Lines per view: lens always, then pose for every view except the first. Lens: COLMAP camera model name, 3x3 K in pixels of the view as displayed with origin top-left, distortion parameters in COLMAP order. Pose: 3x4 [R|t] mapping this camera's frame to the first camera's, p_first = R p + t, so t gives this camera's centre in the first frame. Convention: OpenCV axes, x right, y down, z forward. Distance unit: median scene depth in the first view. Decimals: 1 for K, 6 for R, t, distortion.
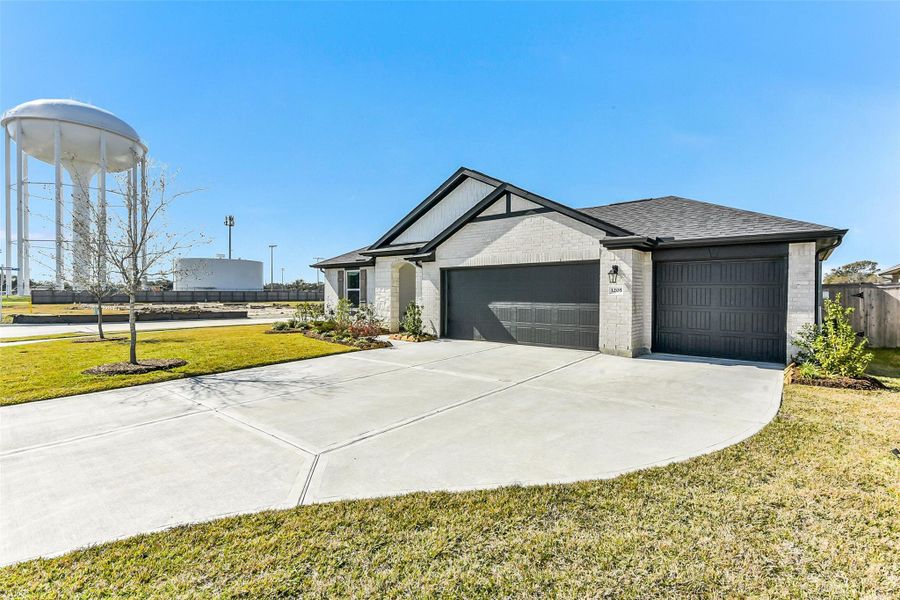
lens RADIAL K [[395.1, 0, 448.1], [0, 395.1, 299.9], [0, 0, 1]] dist [0.001143, -0.000242]
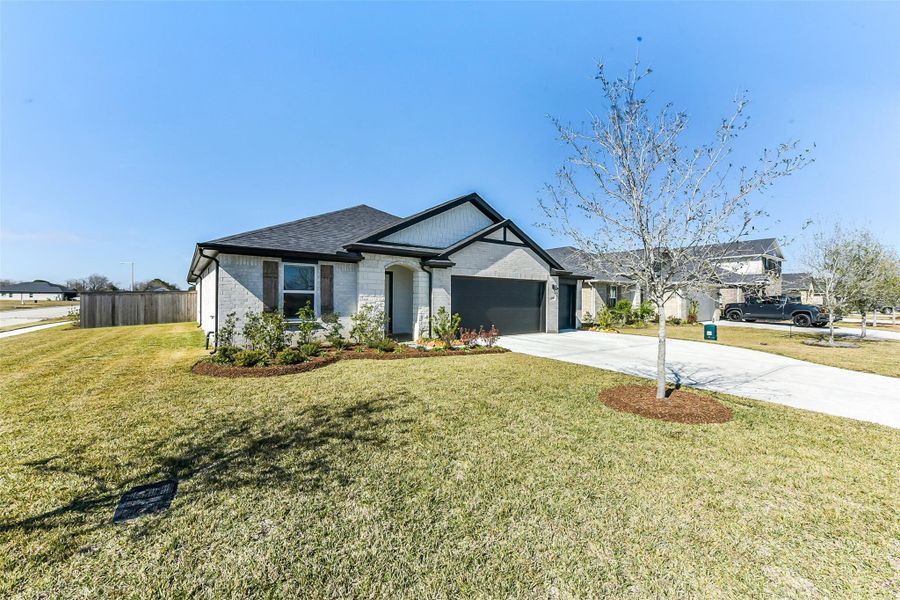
lens RADIAL K [[350.3, 0, 448.9], [0, 350.3, 301.5], [0, 0, 1]] dist [0.002563, -0.000343]
pose [[0.295710, -0.001599, 0.955276, -1.009113], [0.009225, 0.999957, -0.001181, -0.008620], [-0.955233, 0.009162, 0.295712, 0.774823]]
